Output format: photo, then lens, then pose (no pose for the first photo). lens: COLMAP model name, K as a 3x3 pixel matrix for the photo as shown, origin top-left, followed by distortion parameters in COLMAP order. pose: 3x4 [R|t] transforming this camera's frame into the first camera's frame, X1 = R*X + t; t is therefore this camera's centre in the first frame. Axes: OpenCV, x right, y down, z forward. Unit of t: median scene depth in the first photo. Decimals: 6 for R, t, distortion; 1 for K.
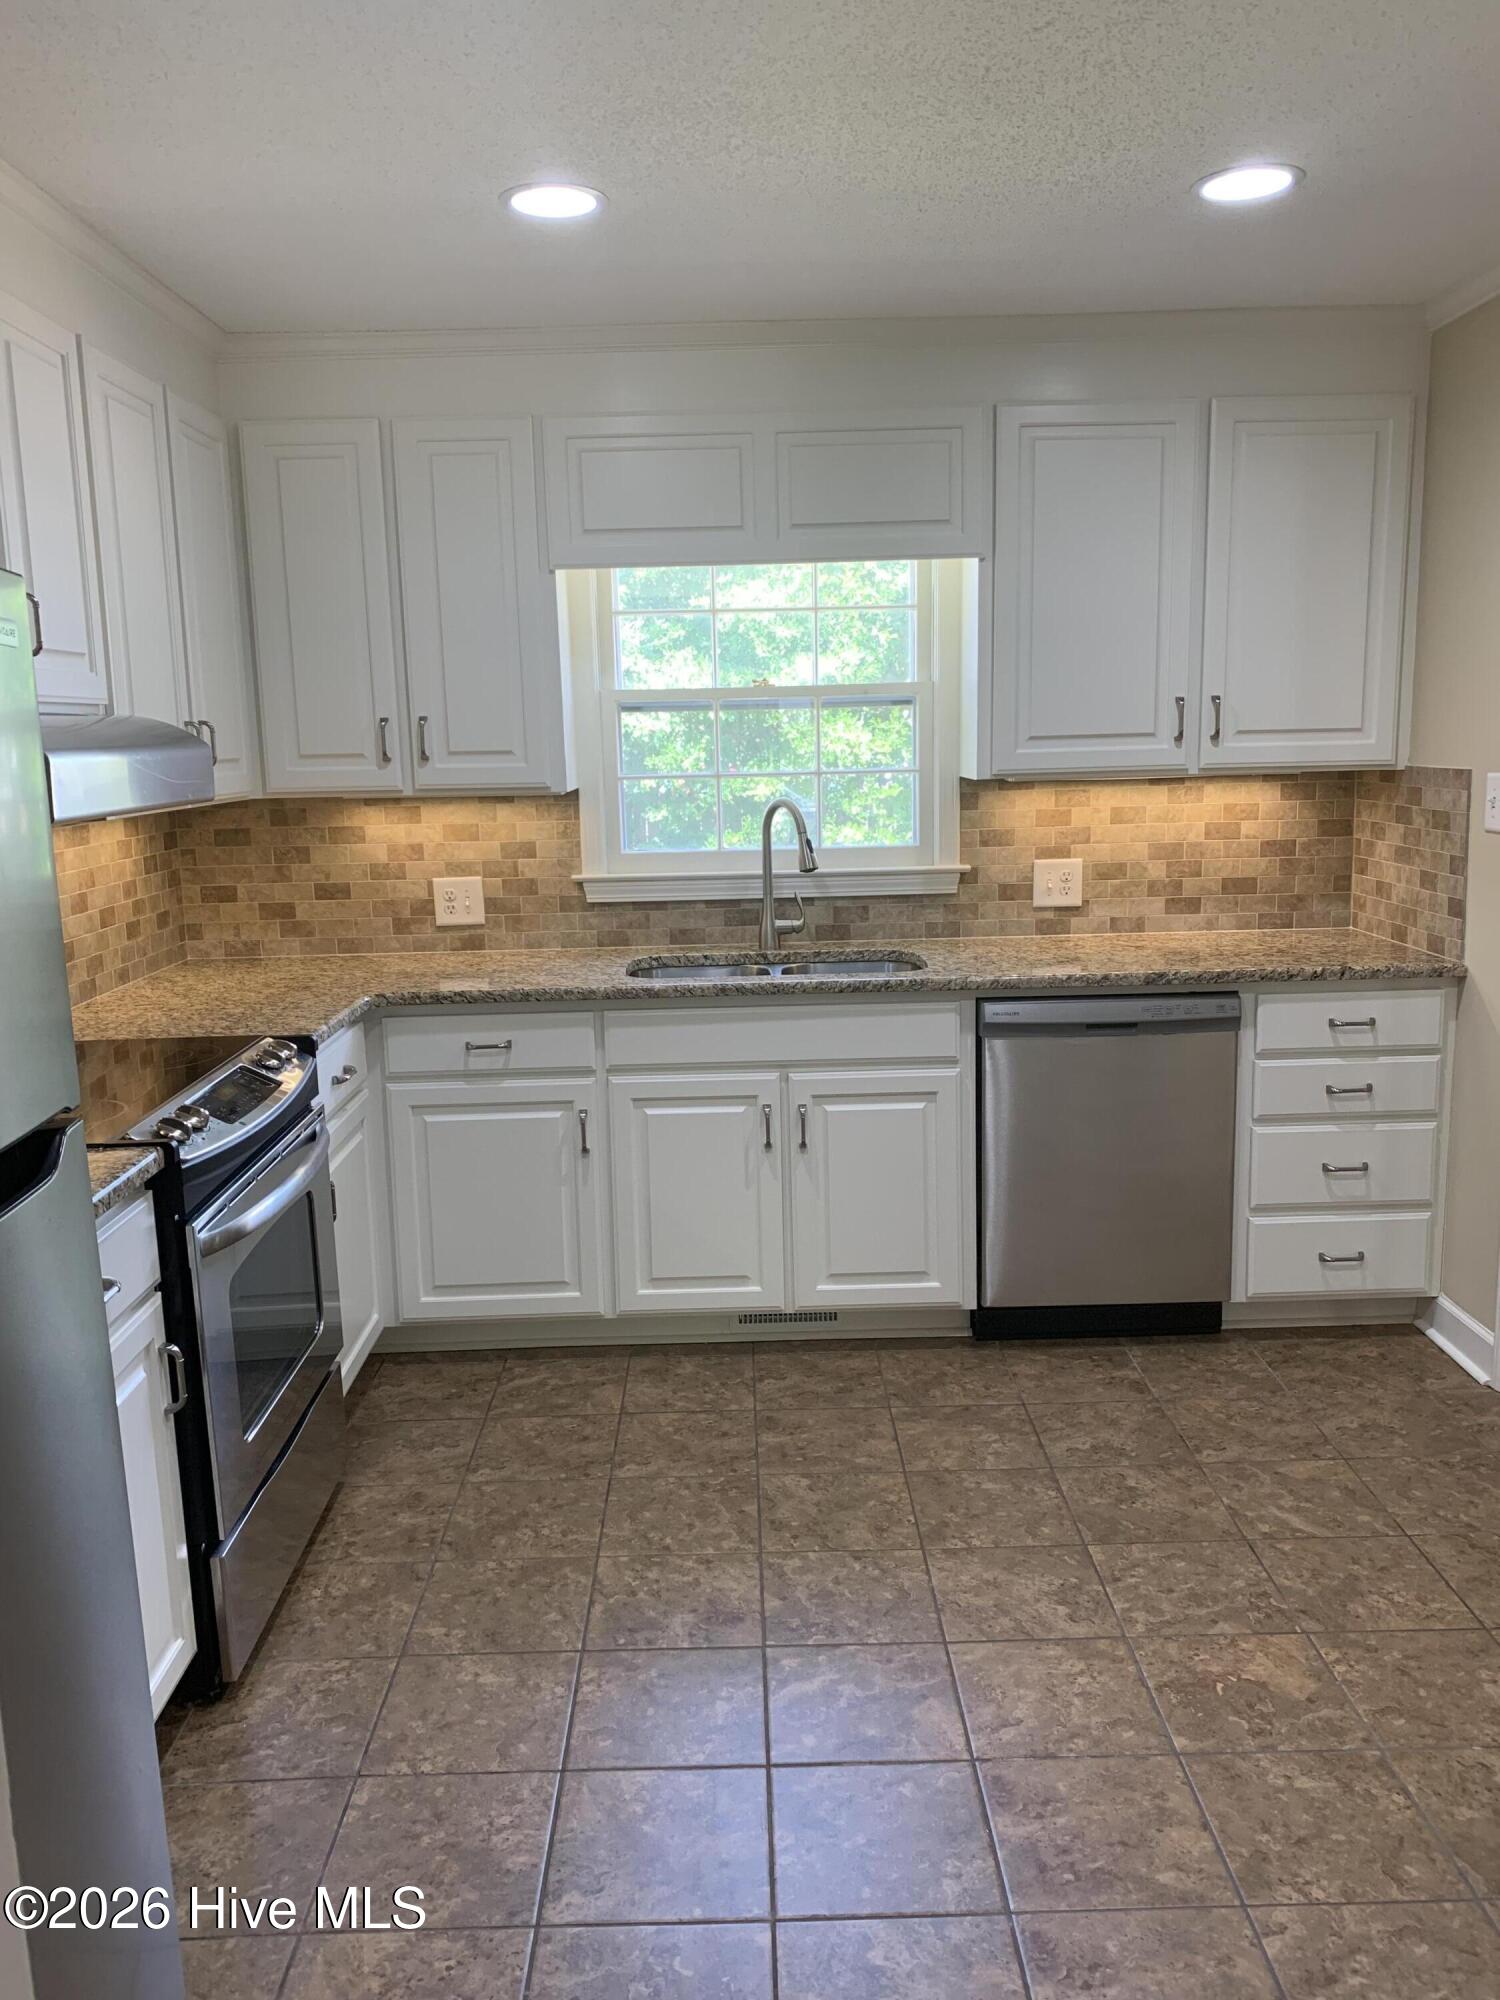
lens RADIAL K [[1535.9, 0, 747.2], [0, 1535.9, 991.1], [0, 0, 1]] dist [0.031174, -0.039753]
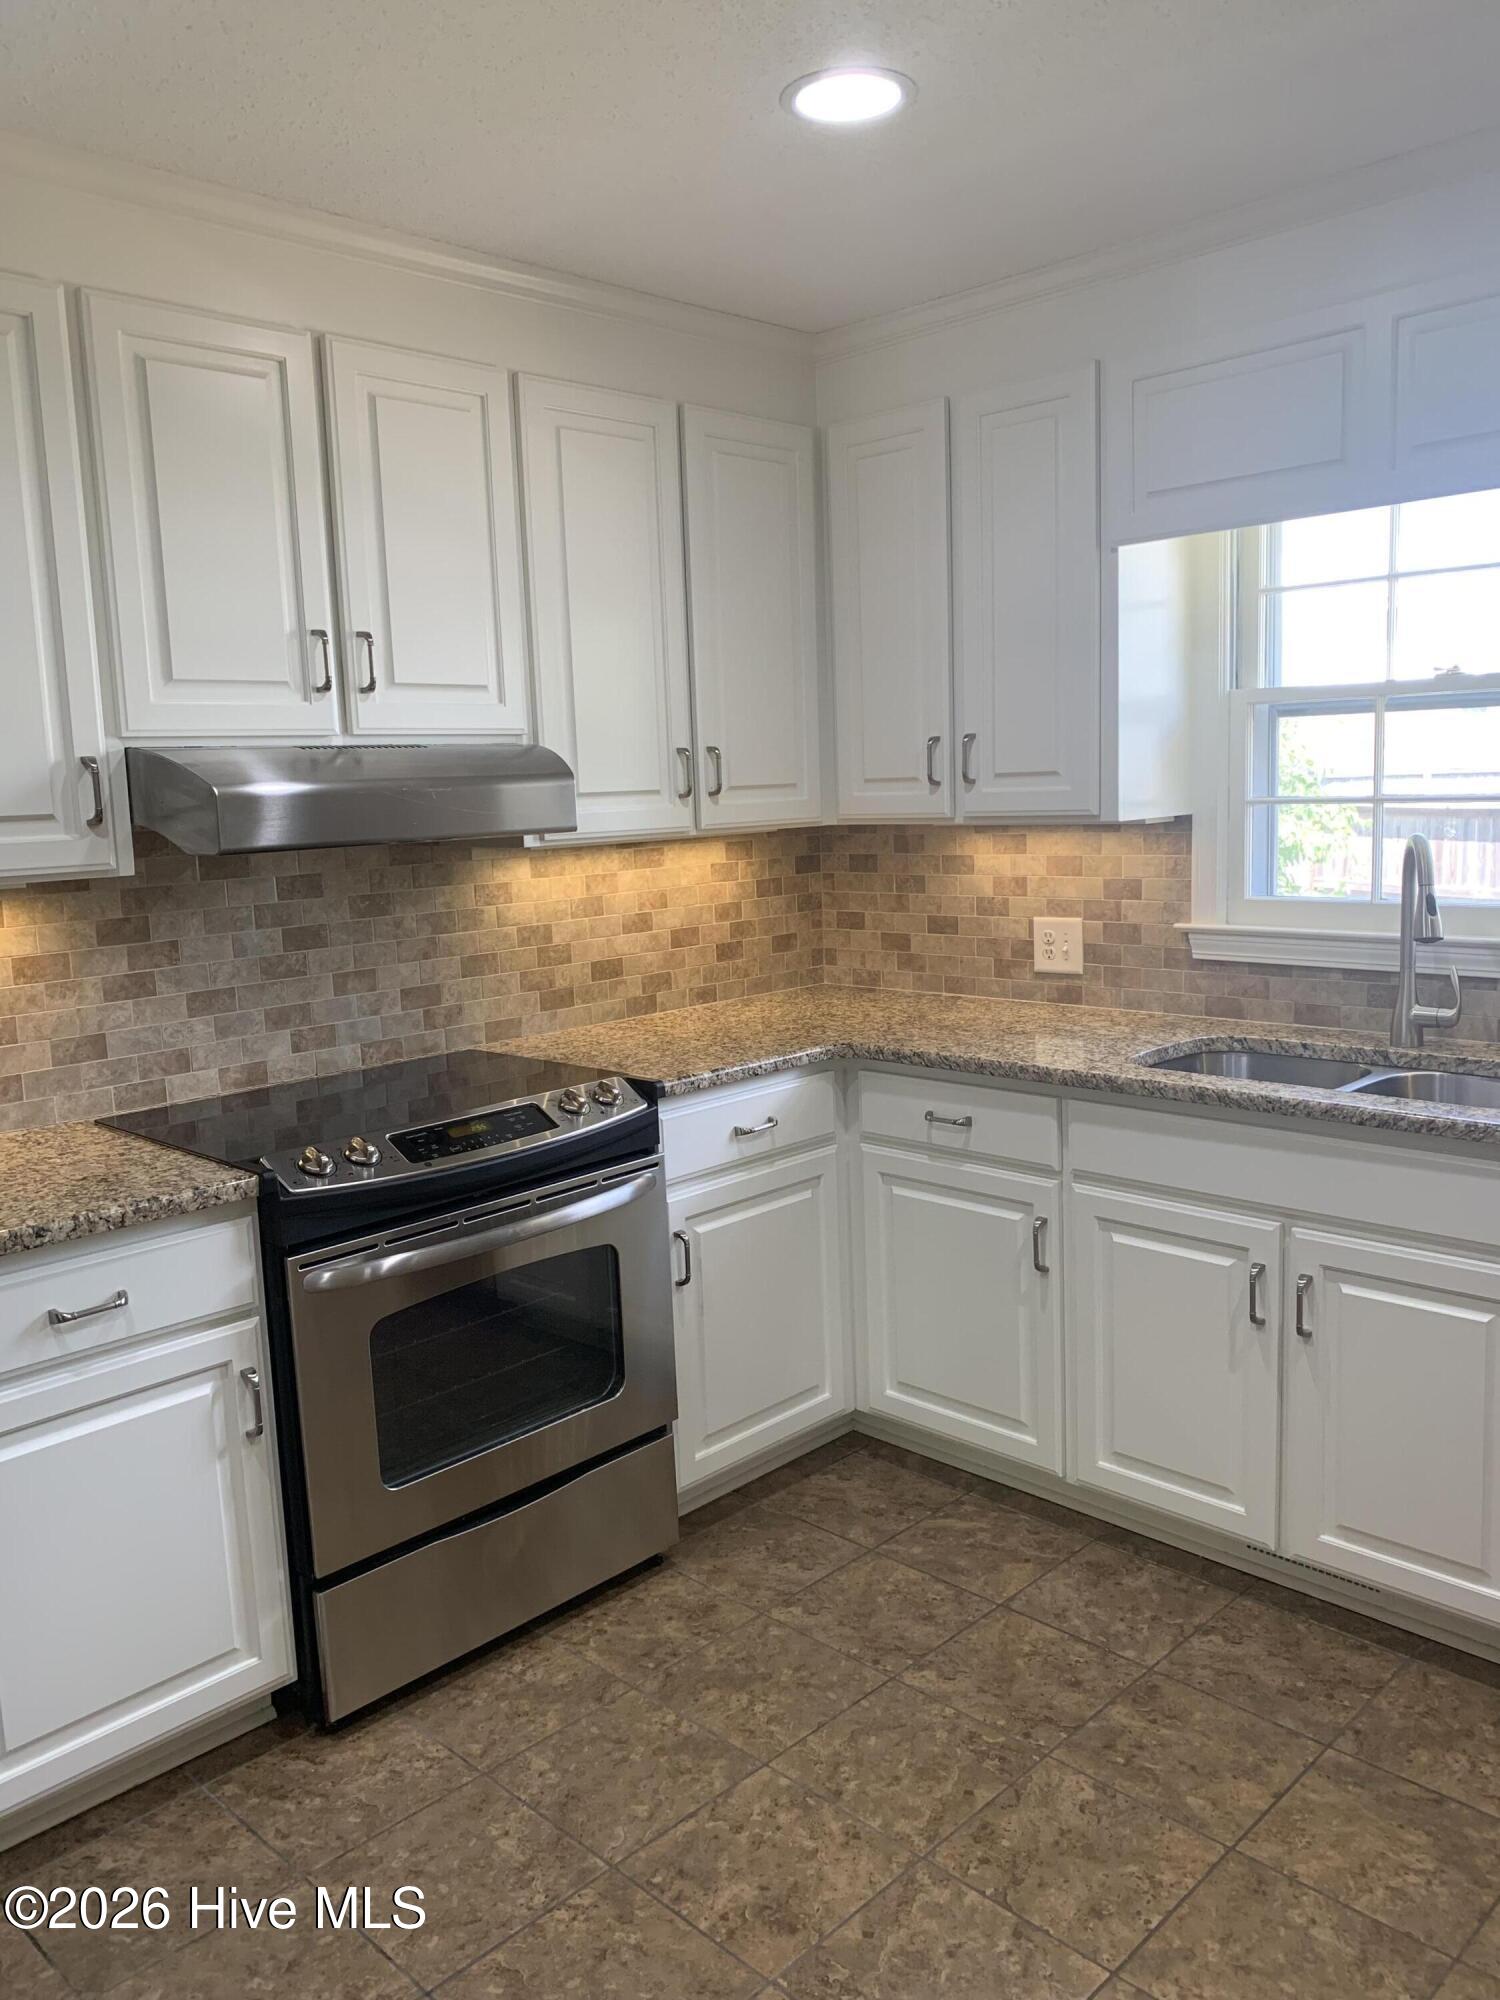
lens RADIAL K [[1535.9, 0, 753.3], [0, 1535.9, 1000.4], [0, 0, 1]] dist [0.031174, -0.039753]
pose [[0.702347, 0.099861, -0.704795, 0.342197], [-0.098110, 0.994242, 0.043102, -0.055380], [0.705041, 0.038875, 0.708100, 0.315887]]
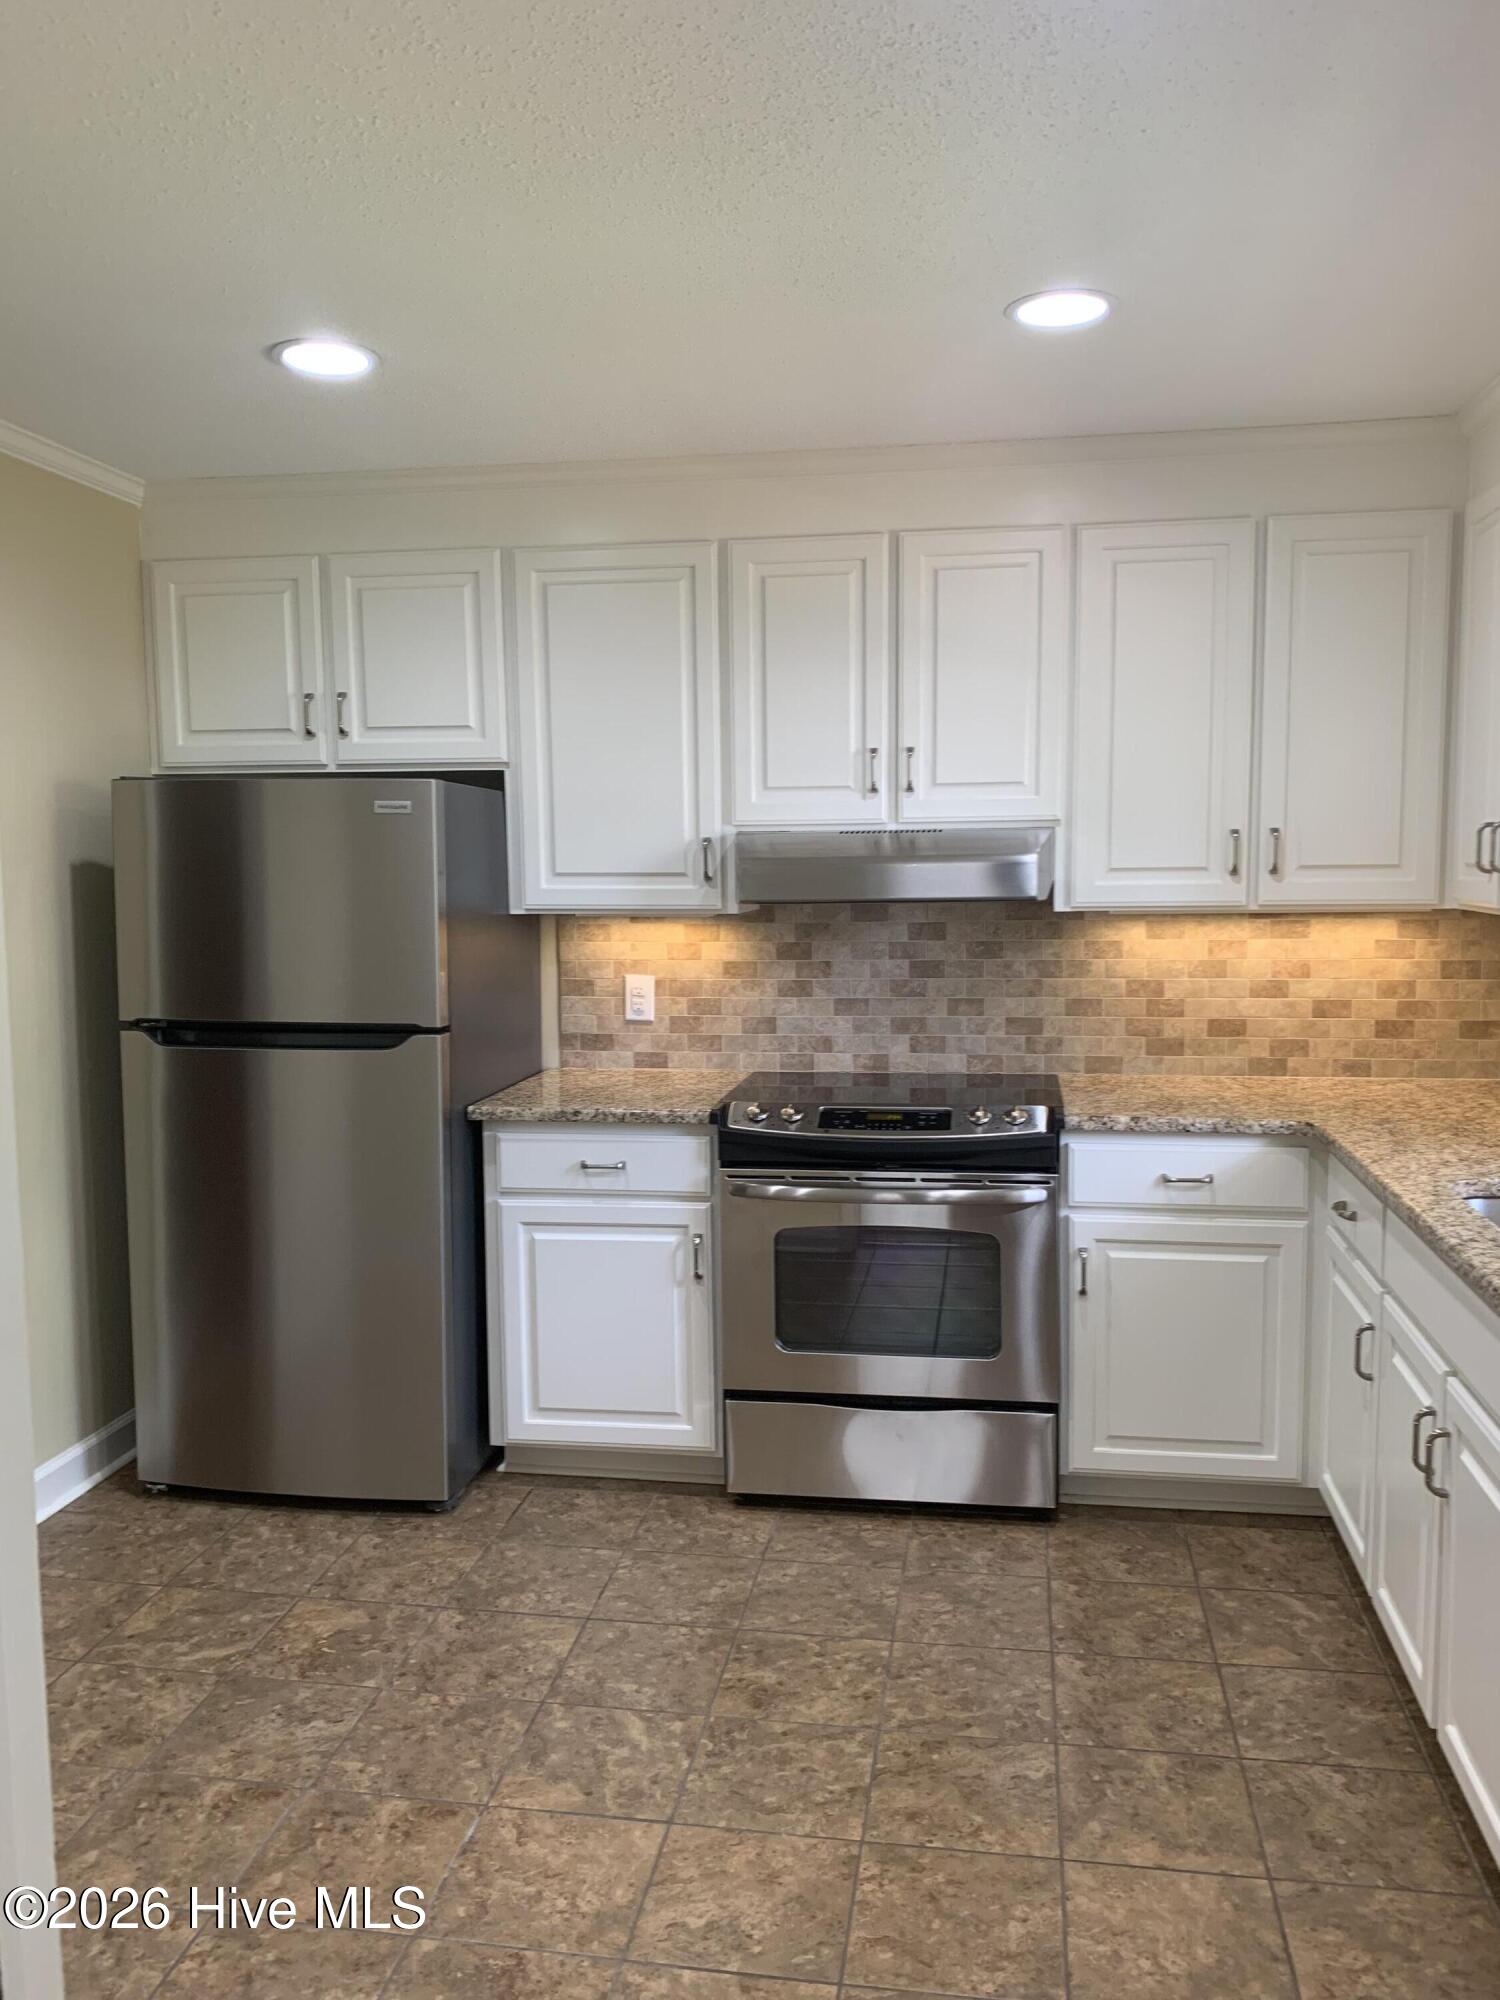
lens RADIAL K [[1535.9, 0, 767.5], [0, 1535.9, 991.9], [0, 0, 1]] dist [0.031174, -0.039753]
pose [[-0.170206, 0.110193, -0.979228, 0.693294], [-0.150042, 0.979243, 0.136274, -0.147004], [0.973919, 0.170120, -0.150139, 0.787598]]
